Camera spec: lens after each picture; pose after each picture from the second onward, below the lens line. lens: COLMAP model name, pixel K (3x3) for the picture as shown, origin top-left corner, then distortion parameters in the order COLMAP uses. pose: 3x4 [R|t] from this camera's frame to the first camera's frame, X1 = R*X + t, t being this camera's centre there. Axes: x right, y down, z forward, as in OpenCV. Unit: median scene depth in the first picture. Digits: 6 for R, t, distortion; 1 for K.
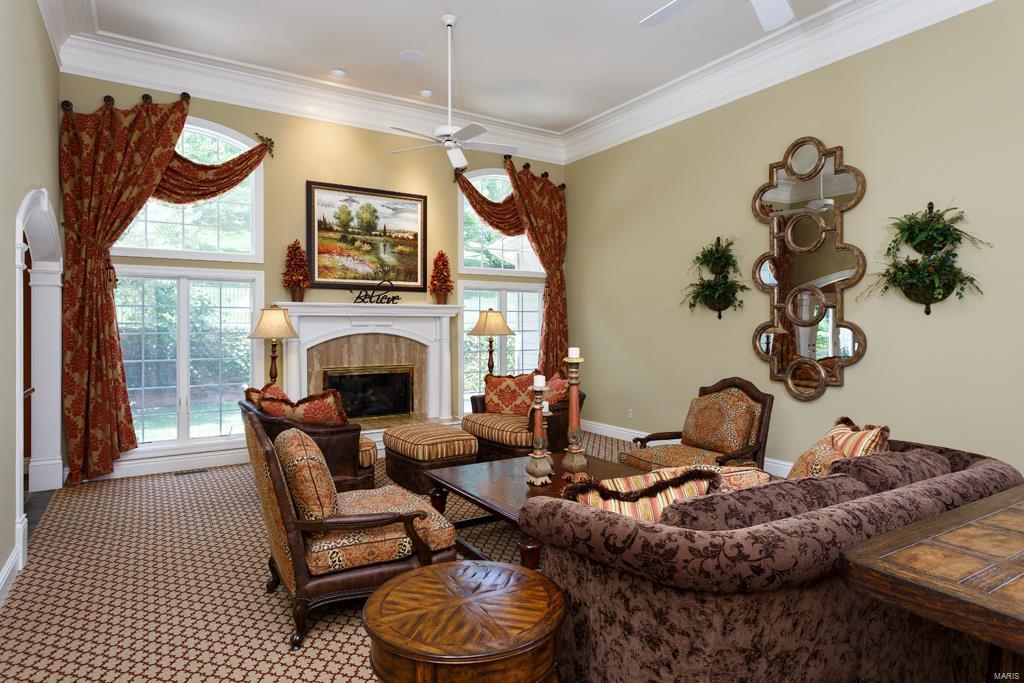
lens RADIAL K [[596.2, 0, 518.3], [0, 596.2, 325.1], [0, 0, 1]] dist [0.009979, 0.002748]
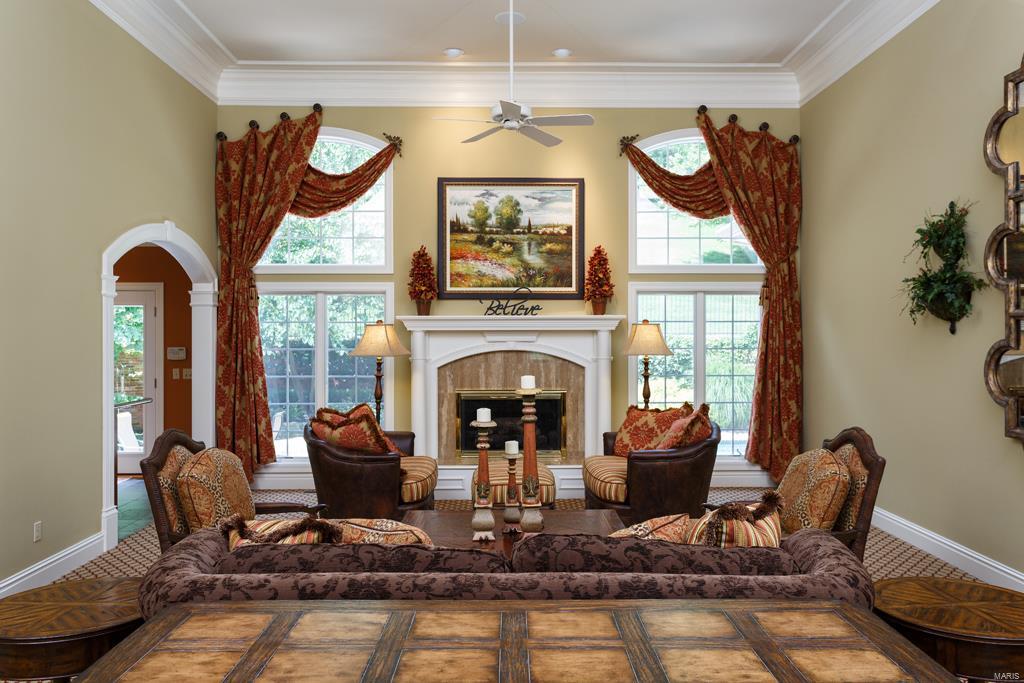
lens RADIAL K [[804.6, 0, 511.3], [0, 804.6, 340.5], [0, 0, 1]] dist [0.007535, 0.005092]
pose [[0.848500, 0.002969, -0.529187, 0.370029], [0.001457, 0.999967, 0.007947, -0.010137], [0.529194, -0.007514, 0.848468, 0.043947]]
